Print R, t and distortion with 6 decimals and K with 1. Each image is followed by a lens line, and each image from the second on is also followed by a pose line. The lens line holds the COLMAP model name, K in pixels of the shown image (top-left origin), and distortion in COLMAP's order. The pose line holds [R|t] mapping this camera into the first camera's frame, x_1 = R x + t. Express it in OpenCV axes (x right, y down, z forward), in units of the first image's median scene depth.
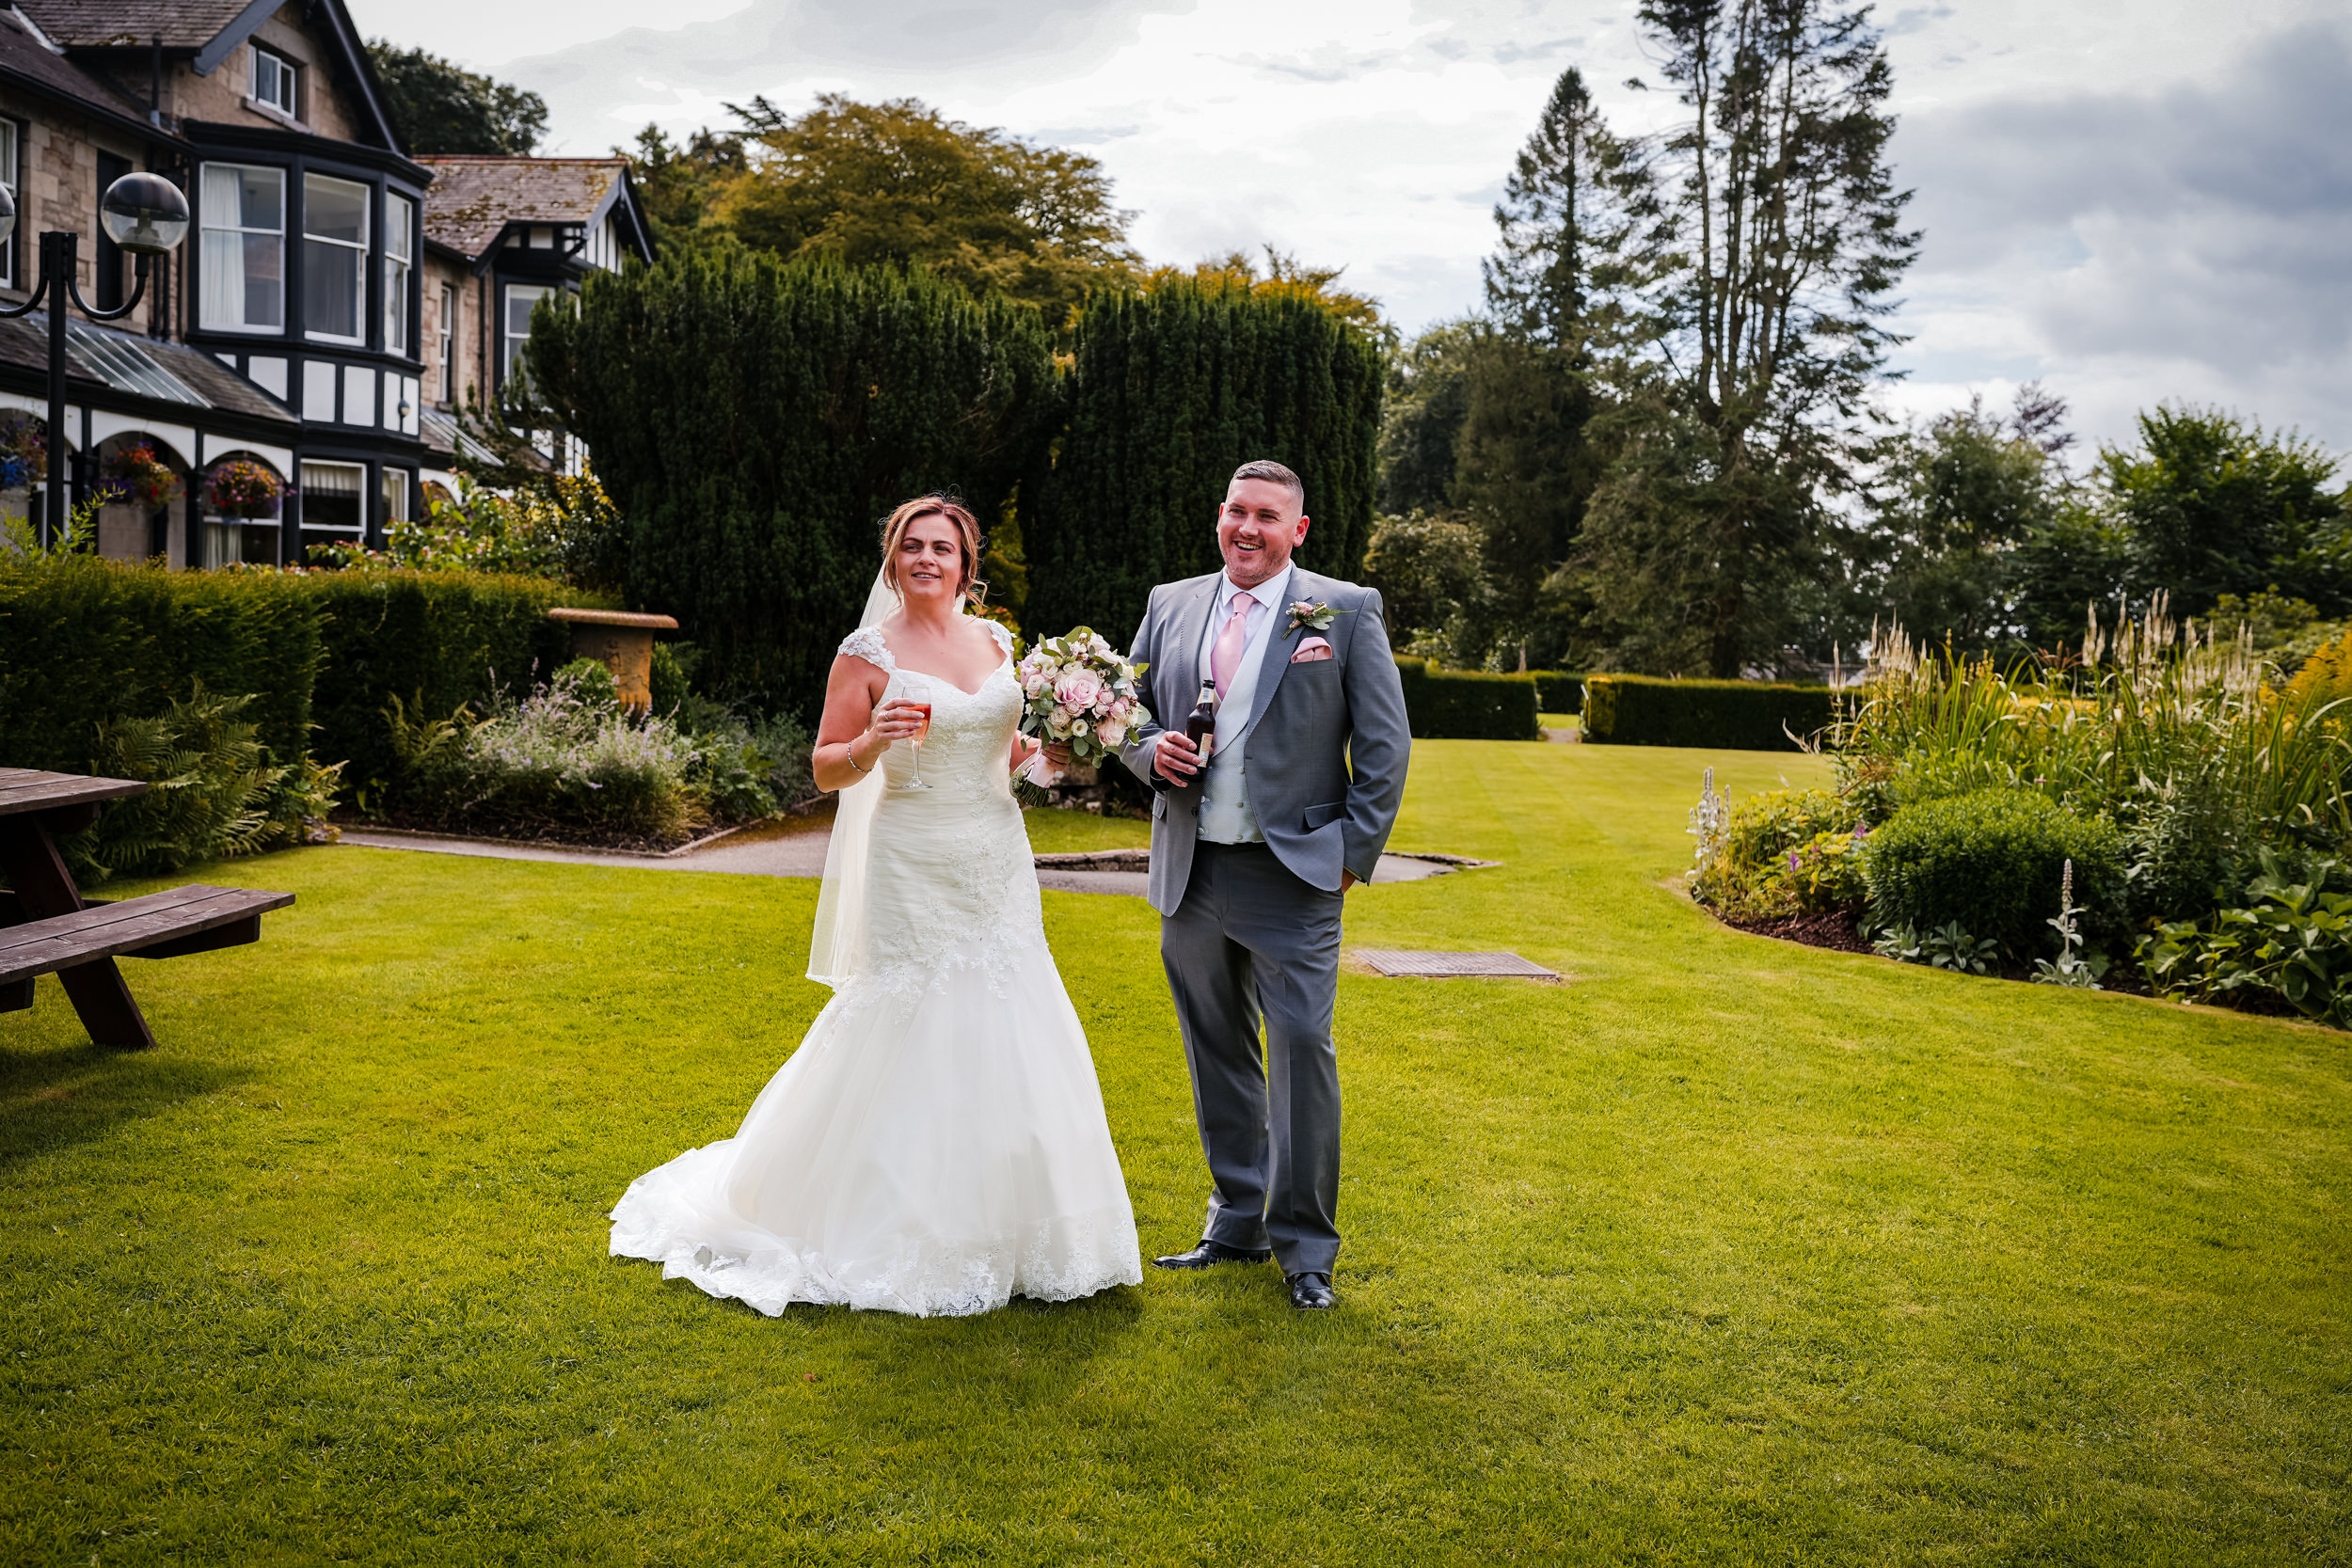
lens RADIAL K [[2398.0, 0, 1166.9], [0, 2398.0, 726.3], [0, 0, 1]] dist [-0.011584, 0.000000]
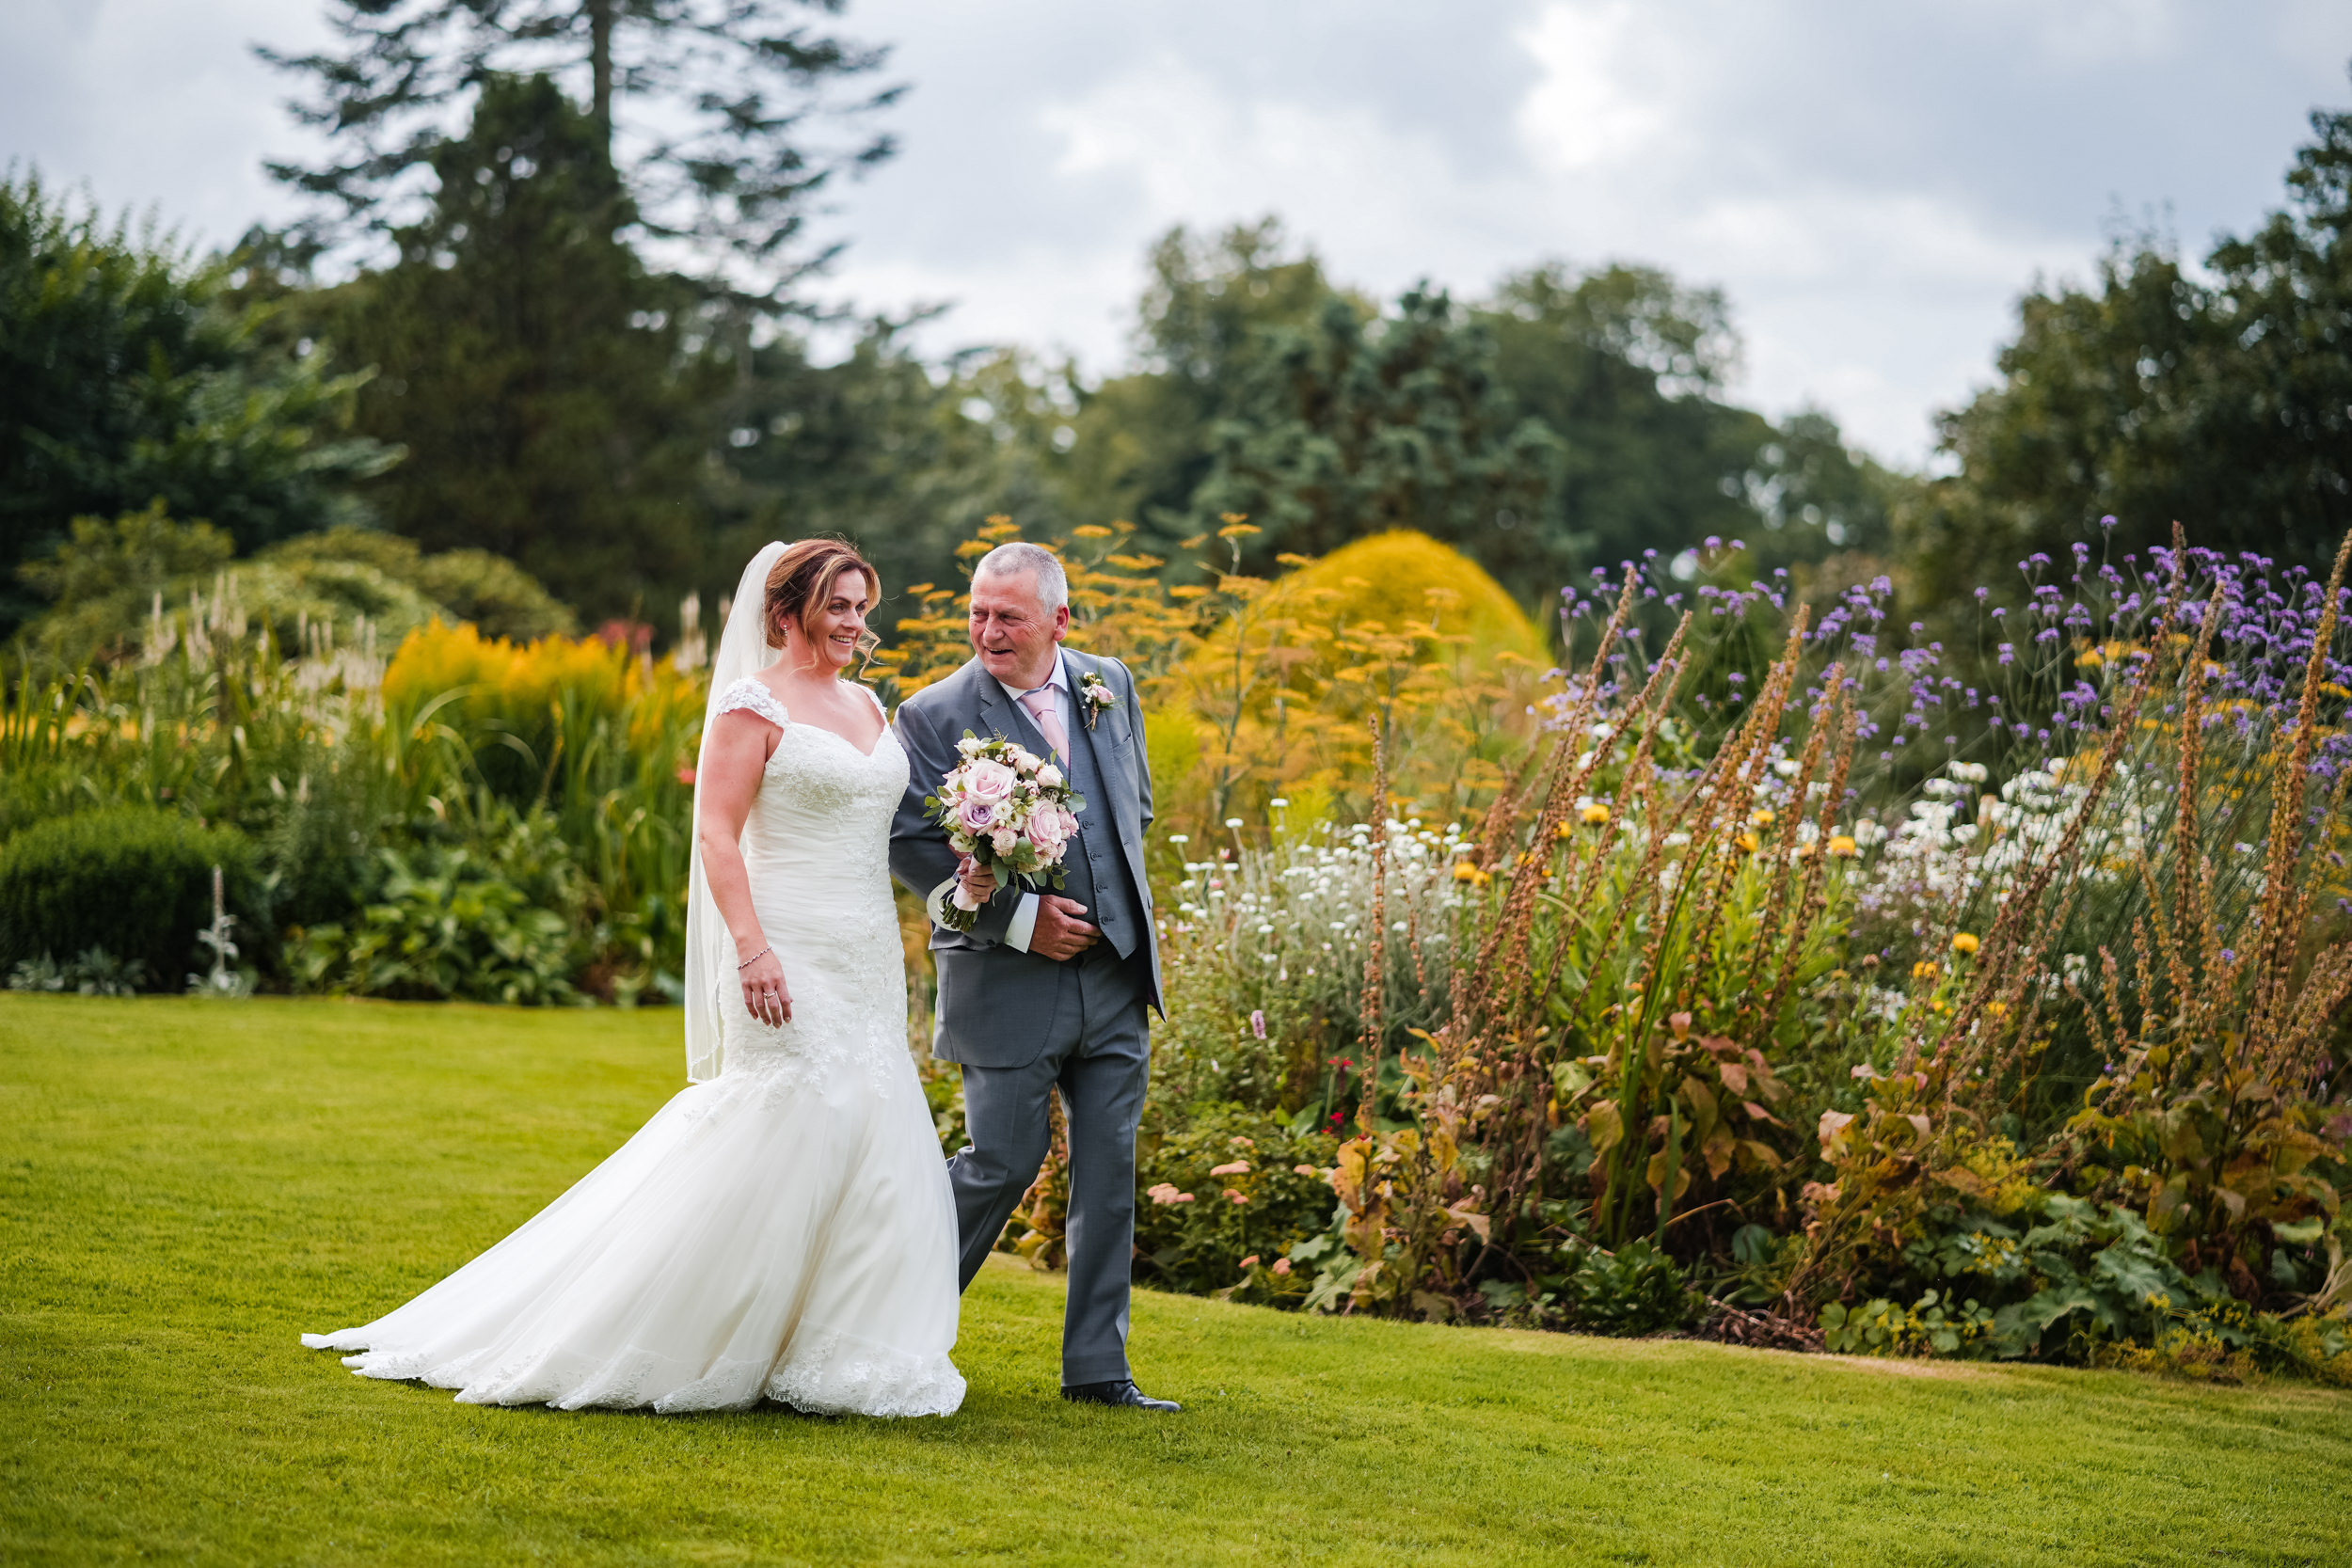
lens RADIAL K [[5709.4, 0, 1177.0], [0, 5709.4, 786.3], [0, 0, 1]] dist [0.041957, 0.000000]
pose [[0.804545, -0.048458, 0.591911, -0.658146], [0.049287, 0.998676, 0.014766, 0.007546], [-0.591843, 0.017294, 0.805868, -1.058532]]
